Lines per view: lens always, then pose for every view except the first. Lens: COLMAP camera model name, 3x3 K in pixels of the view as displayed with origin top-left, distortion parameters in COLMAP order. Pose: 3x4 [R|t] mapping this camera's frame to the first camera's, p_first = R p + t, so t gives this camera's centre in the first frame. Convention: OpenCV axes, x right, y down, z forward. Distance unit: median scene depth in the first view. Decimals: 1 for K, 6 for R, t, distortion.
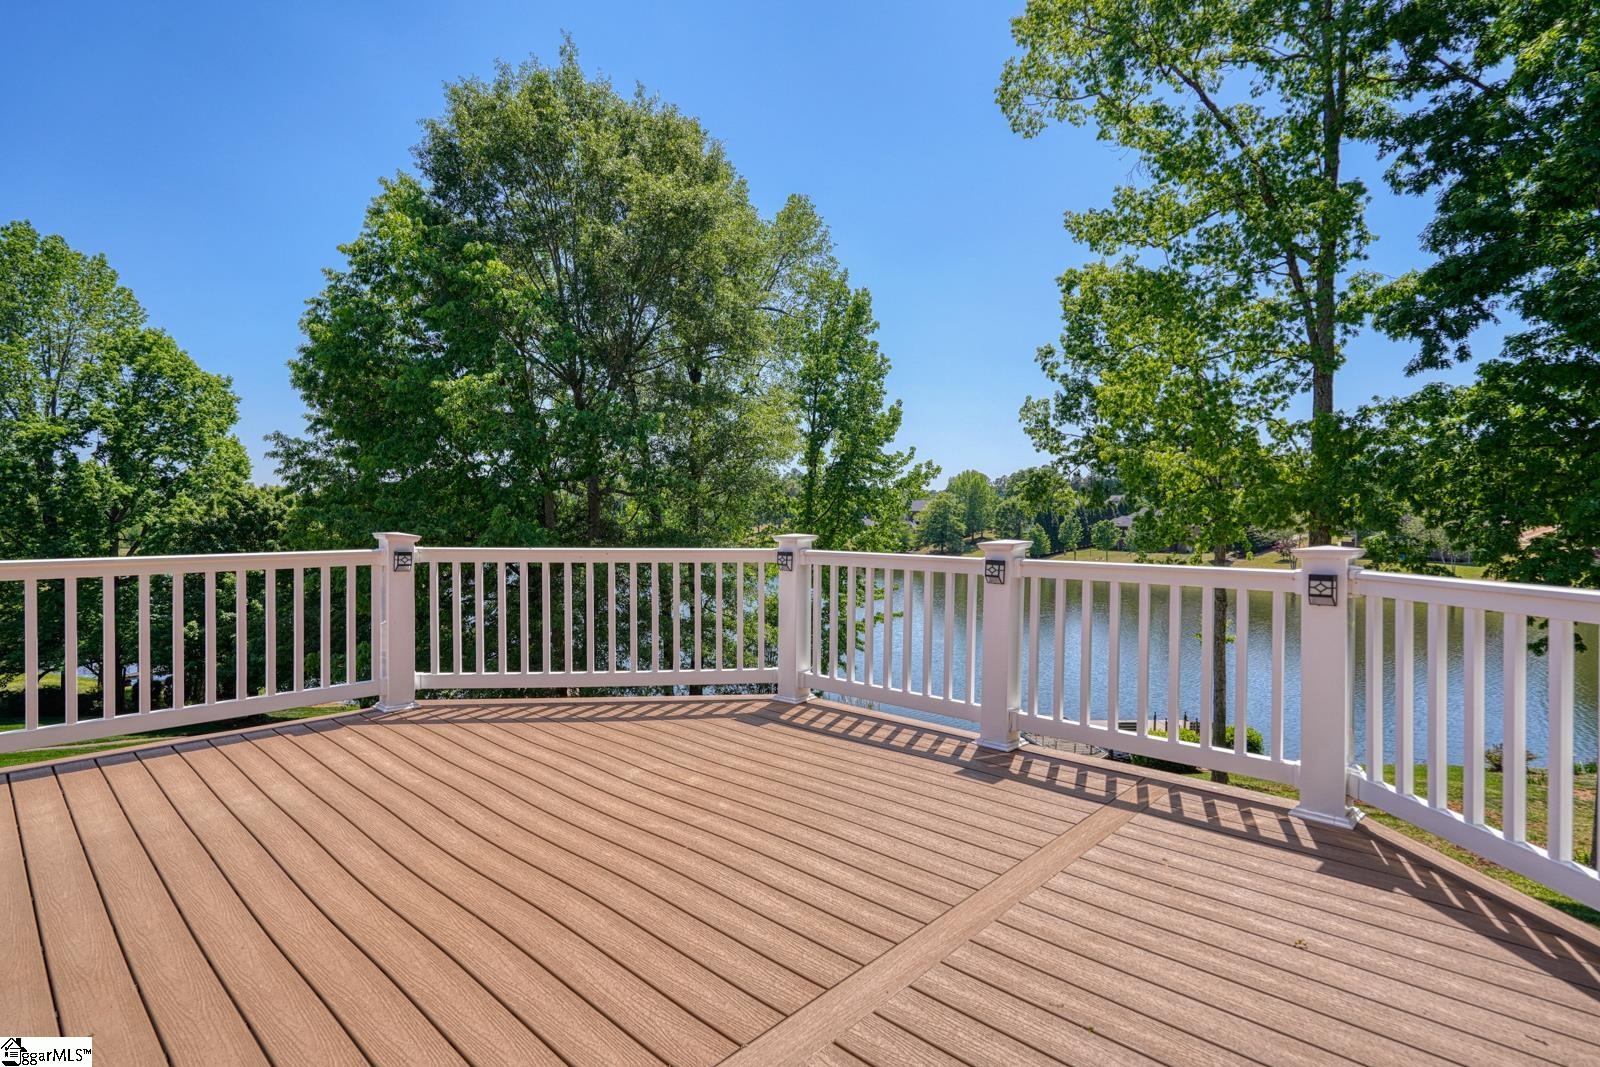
lens RADIAL K [[787.9, 0, 798.0], [0, 787.9, 533.5], [0, 0, 1]] dist [-0.011816, 0.007125]
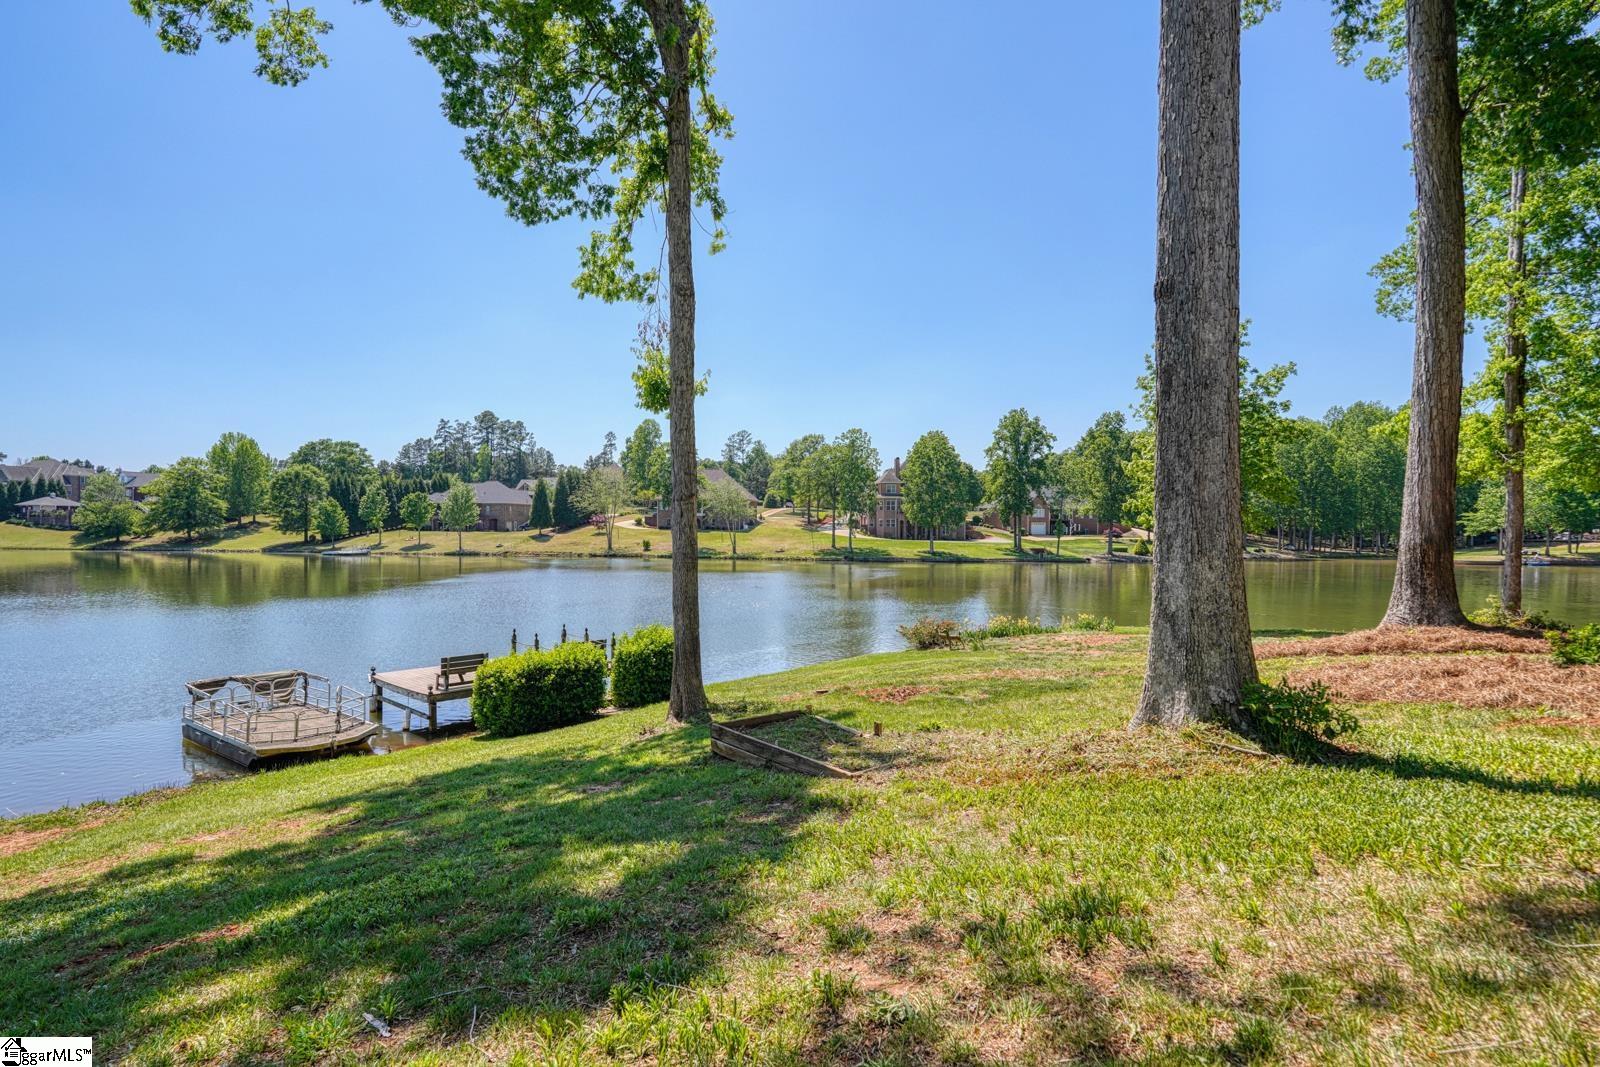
lens RADIAL K [[787.9, 0, 798.8], [0, 787.9, 534.7], [0, 0, 1]] dist [-0.011816, 0.007125]
pose [[0.679159, -0.007304, 0.733955, 0.331548], [0.012219, 0.999924, -0.001356, 0.287744], [-0.733890, 0.009889, 0.679197, 0.848259]]
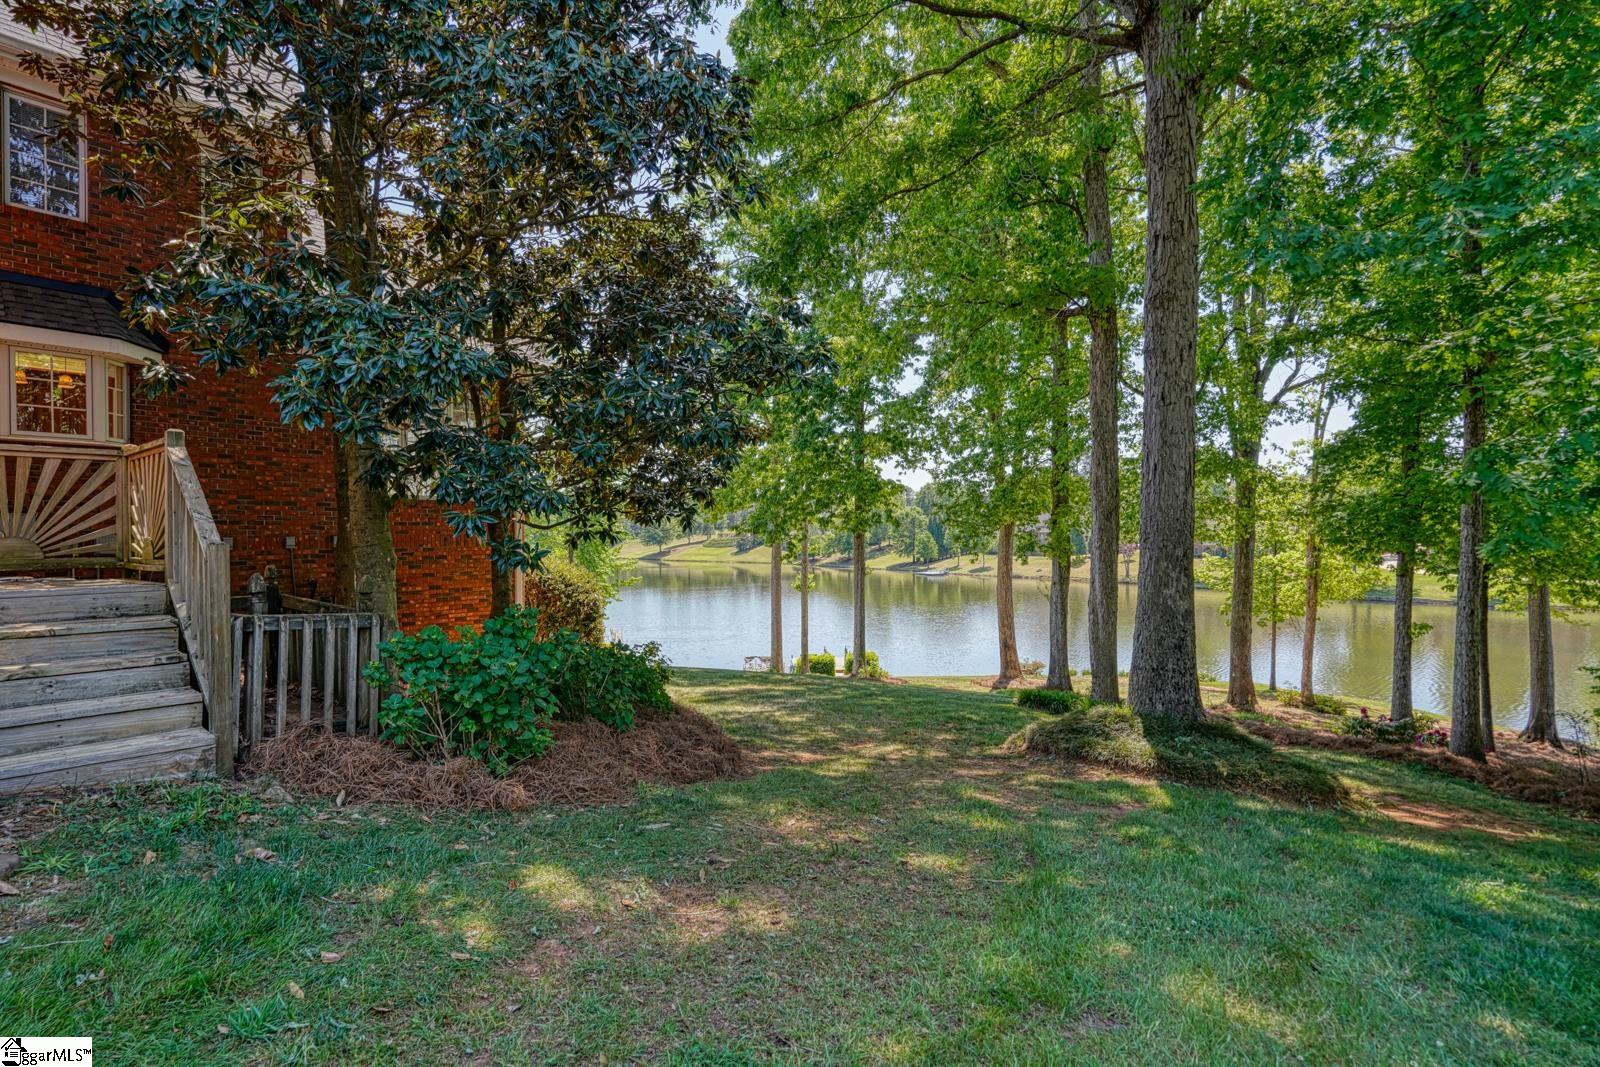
lens RADIAL K [[787.9, 0, 794.3], [0, 787.9, 528.5], [0, 0, 1]] dist [-0.011816, 0.007125]
pose [[0.998729, -0.008013, 0.049766, 0.558569], [0.009133, 0.999709, -0.022325, 0.060439], [-0.049573, 0.022751, 0.998511, -0.845657]]
